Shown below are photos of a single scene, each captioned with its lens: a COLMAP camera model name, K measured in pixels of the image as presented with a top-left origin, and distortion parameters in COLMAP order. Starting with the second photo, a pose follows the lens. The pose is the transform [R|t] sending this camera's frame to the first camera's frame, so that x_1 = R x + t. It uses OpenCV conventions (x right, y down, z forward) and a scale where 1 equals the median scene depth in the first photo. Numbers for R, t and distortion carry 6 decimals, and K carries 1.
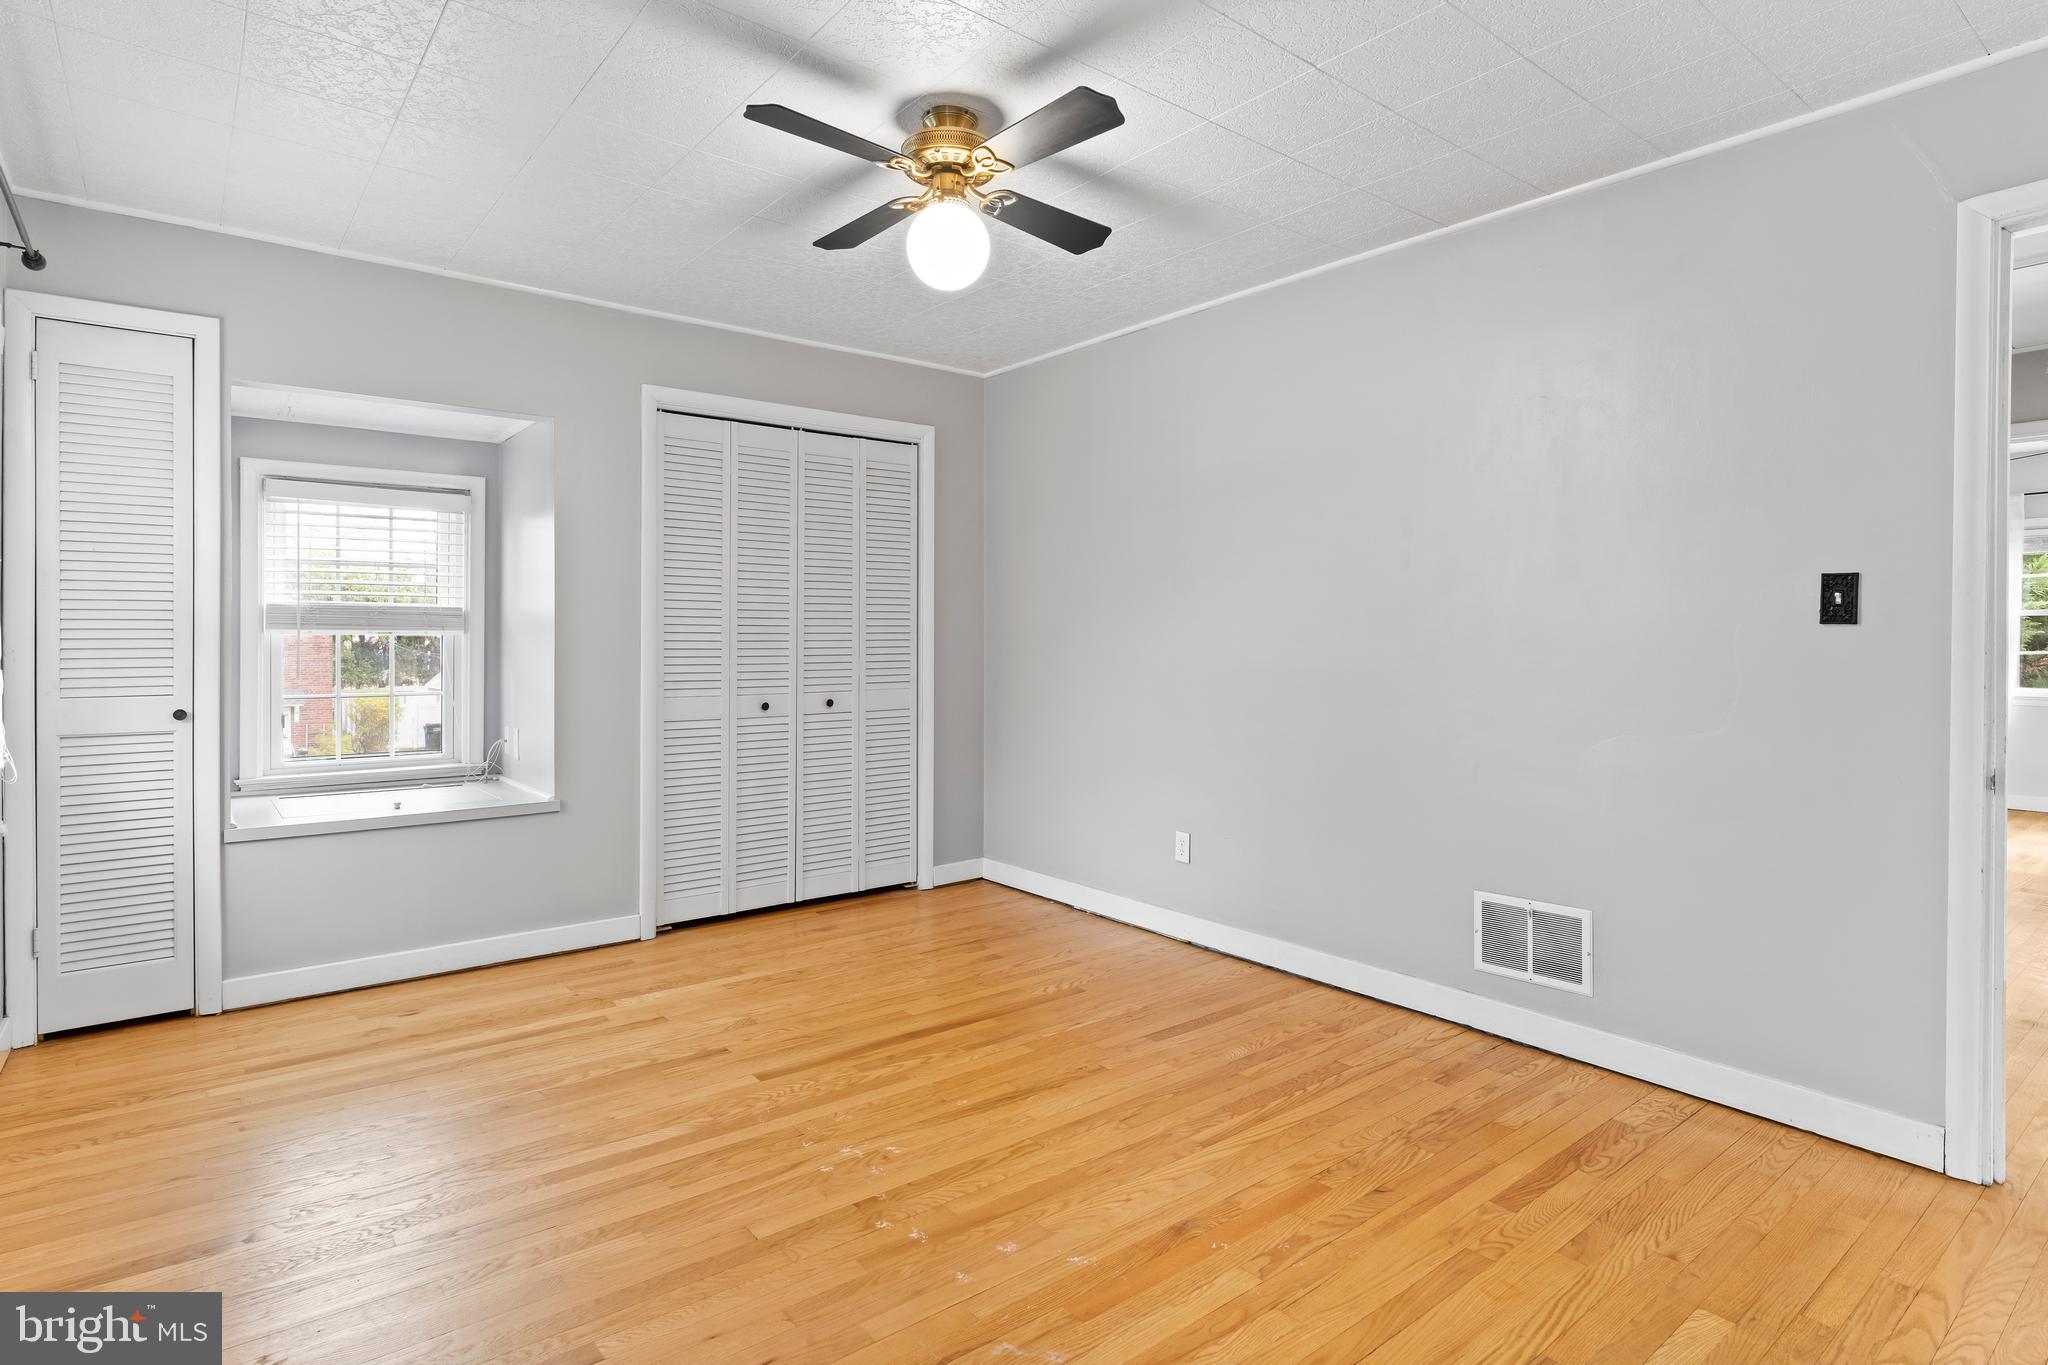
lens RADIAL K [[1049.5, 0, 1021.1], [0, 1049.5, 671.7], [0, 0, 1]] dist [-0.005303, 0.000600]
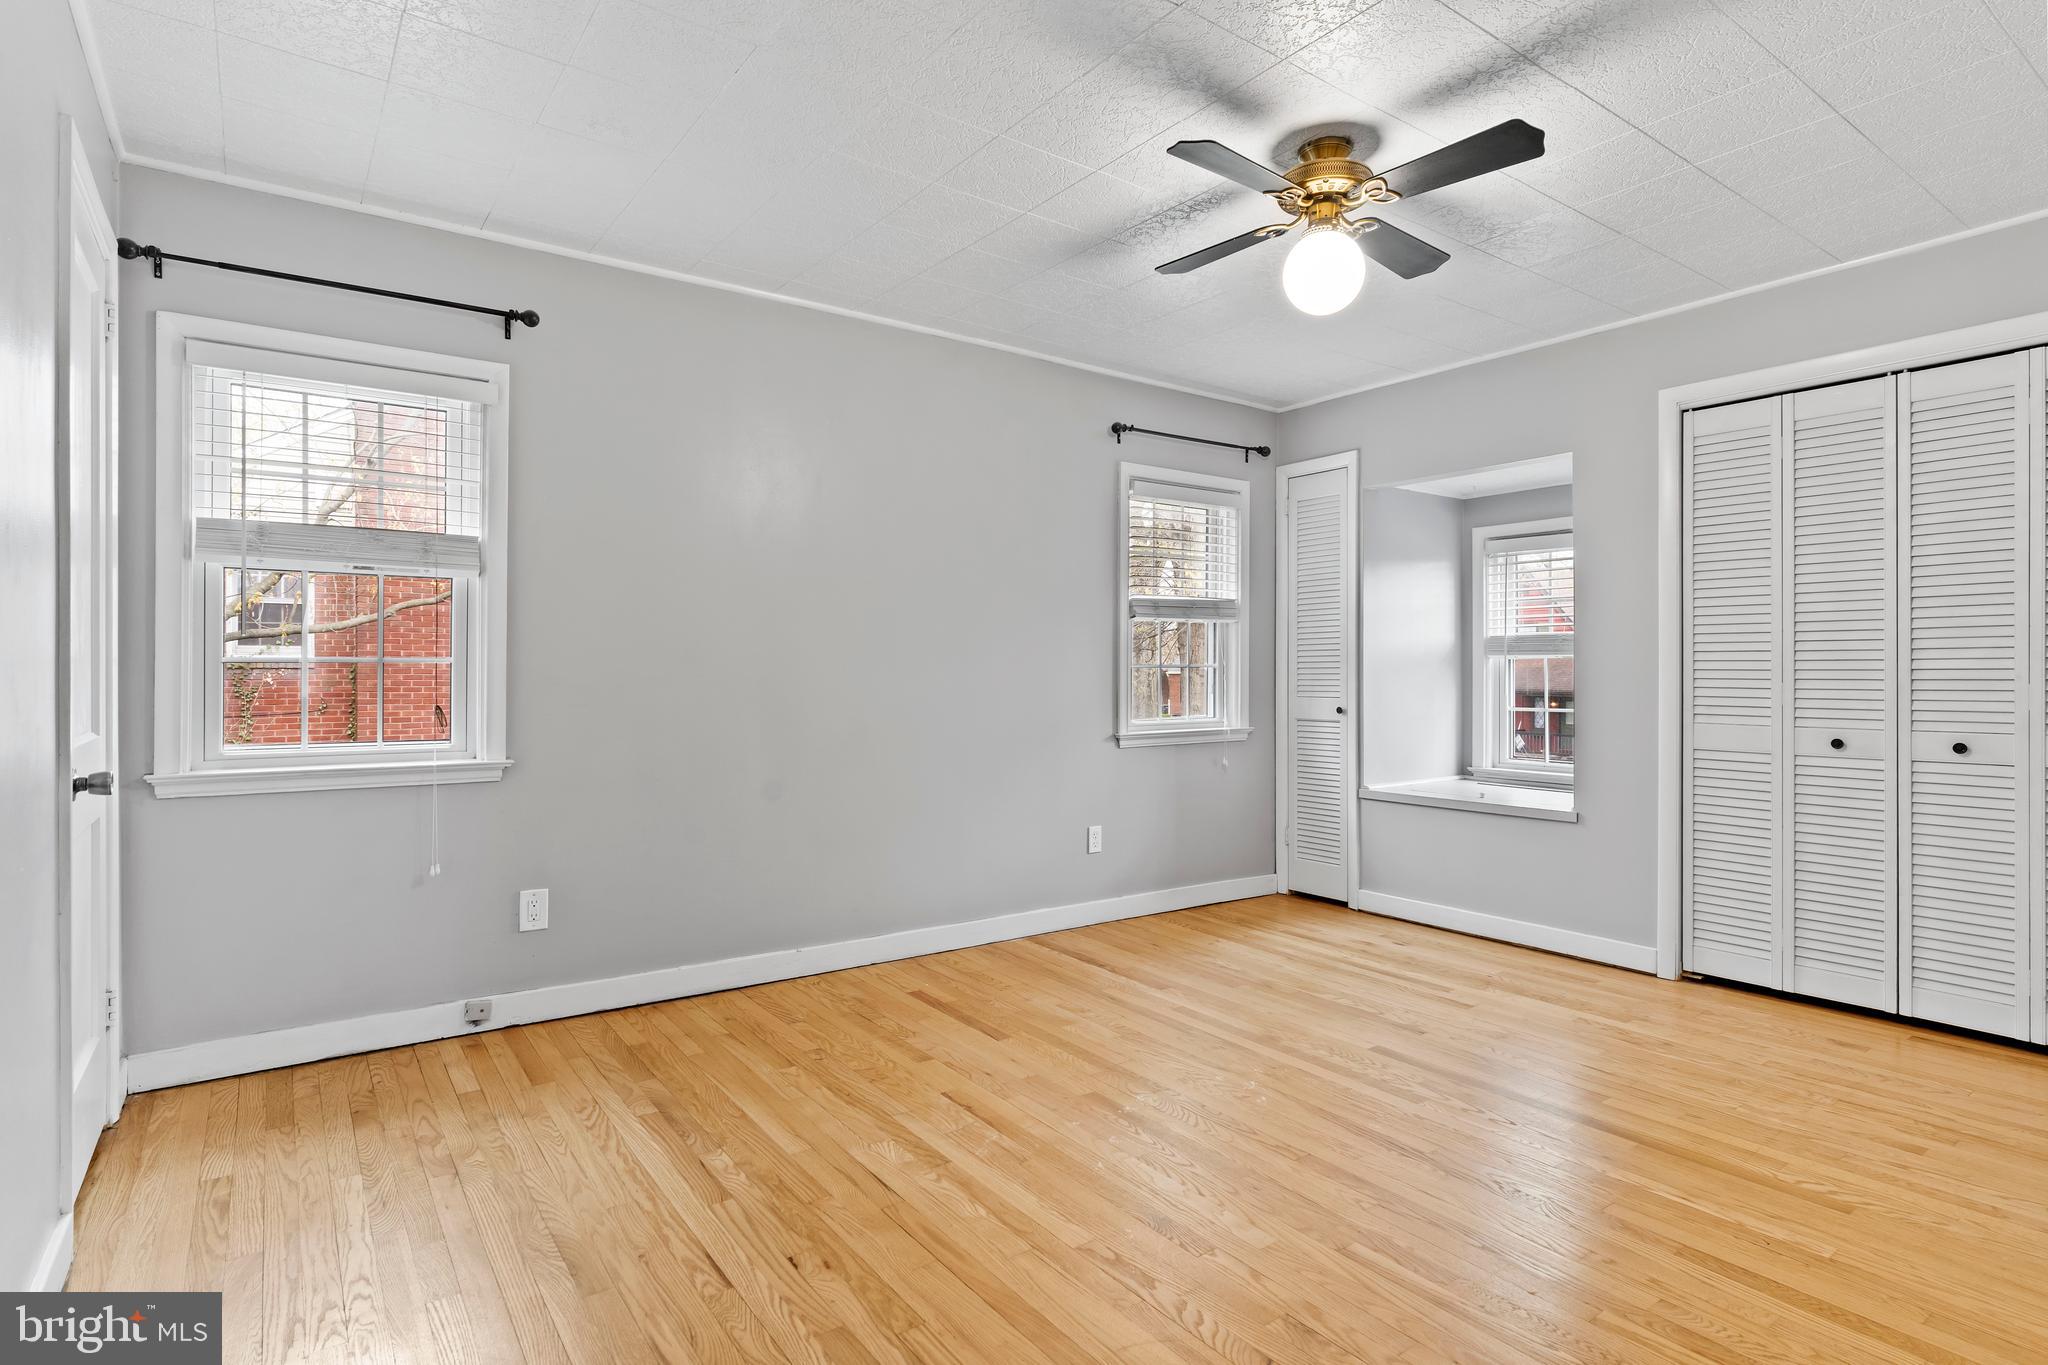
lens RADIAL K [[1049.5, 0, 1021.1], [0, 1049.5, 671.7], [0, 0, 1]] dist [-0.005303, 0.000600]
pose [[-0.043000, -0.002018, -0.999073, 0.696068], [-0.035991, 0.999352, -0.000470, 0.002858], [0.998427, 0.035938, -0.043044, 0.526403]]
